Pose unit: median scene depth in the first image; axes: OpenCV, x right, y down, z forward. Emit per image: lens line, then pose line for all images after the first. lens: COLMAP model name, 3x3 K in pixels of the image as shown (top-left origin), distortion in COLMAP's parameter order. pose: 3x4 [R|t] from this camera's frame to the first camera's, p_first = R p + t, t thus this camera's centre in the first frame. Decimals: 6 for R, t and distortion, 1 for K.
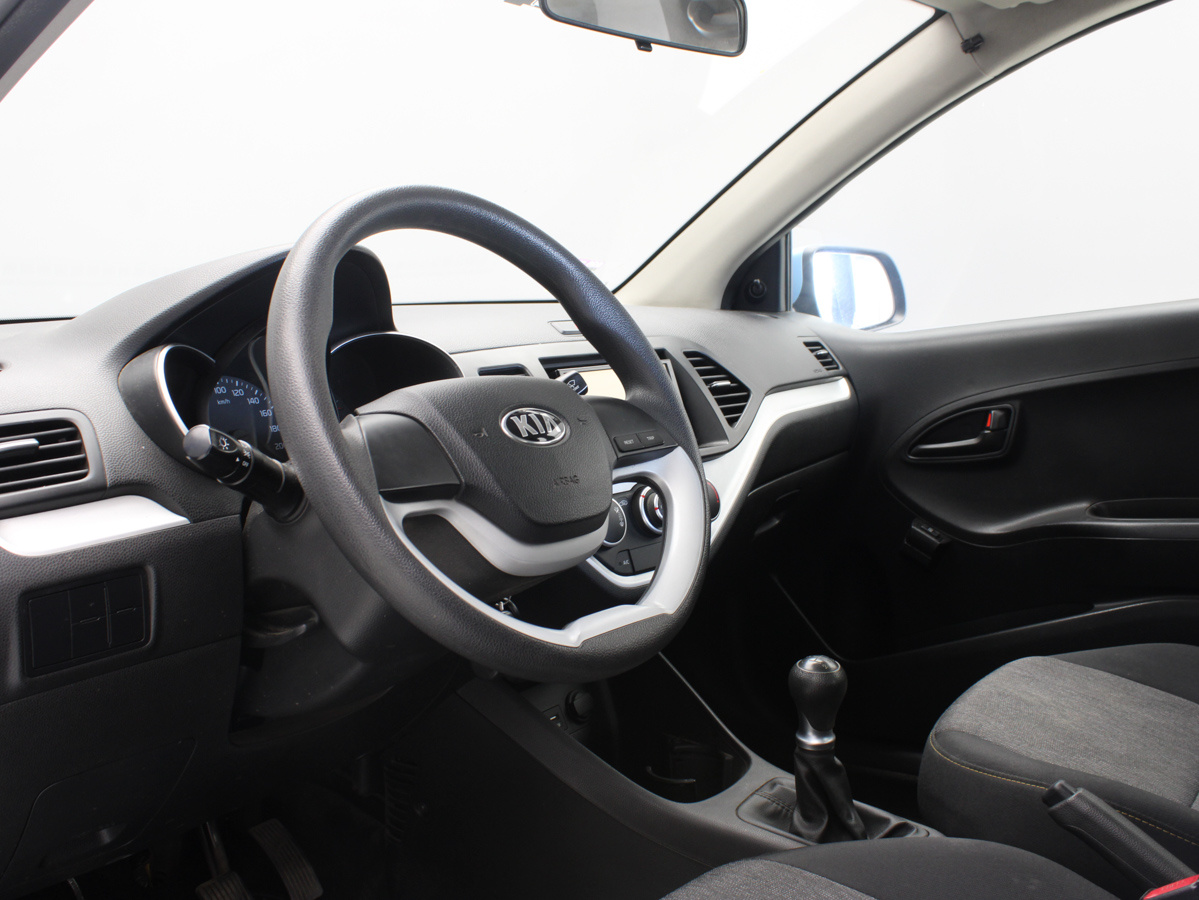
lens RADIAL K [[1193.8, 0, 599.5], [0, 1193.8, 450.0], [0, 0, 1]] dist [-0.173951, 0.156573]
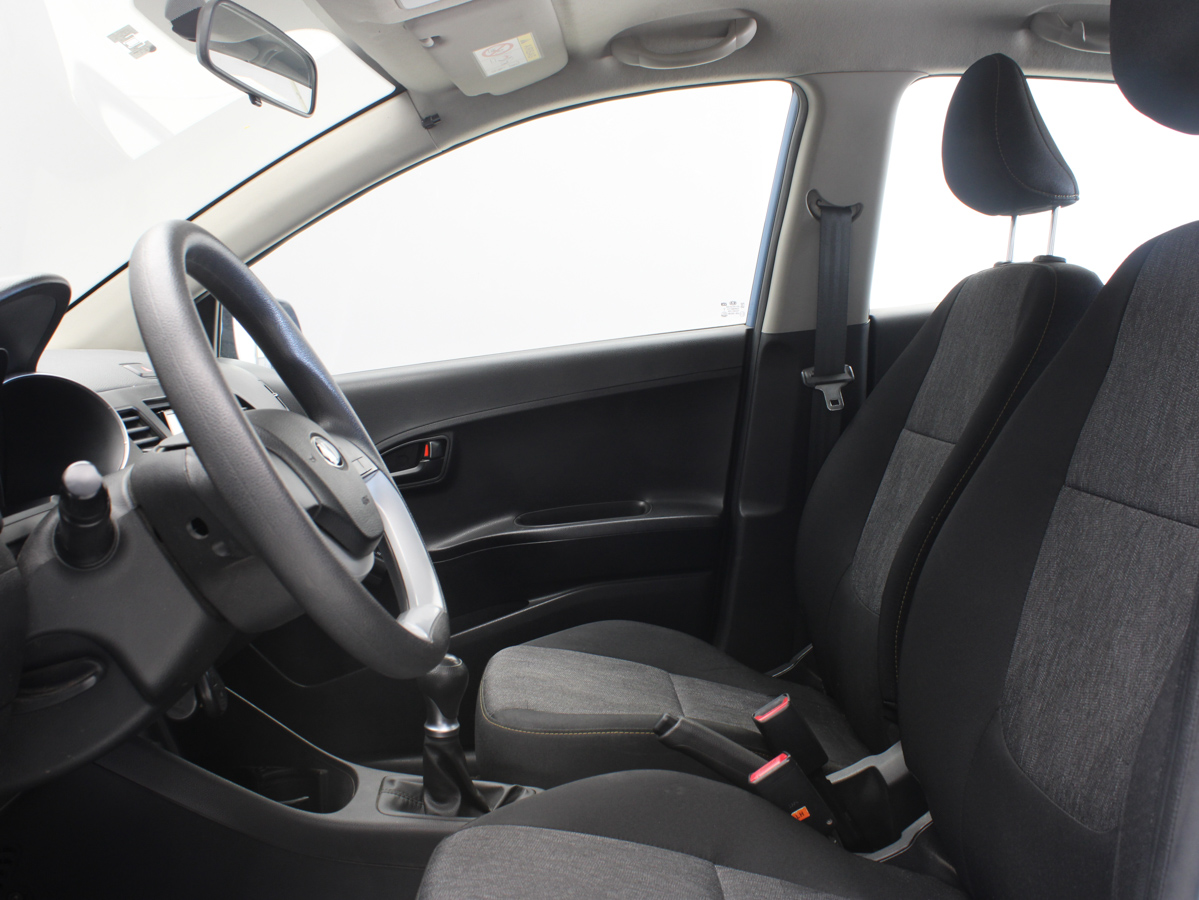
lens RADIAL K [[1193.8, 0, 599.5], [0, 1193.8, 450.0], [0, 0, 1]] dist [-0.173951, 0.156573]
pose [[0.770375, -0.047253, 0.635837, -0.470486], [0.076595, 0.996887, -0.018718, 0.014635], [-0.632973, 0.063122, 0.771596, 0.016960]]
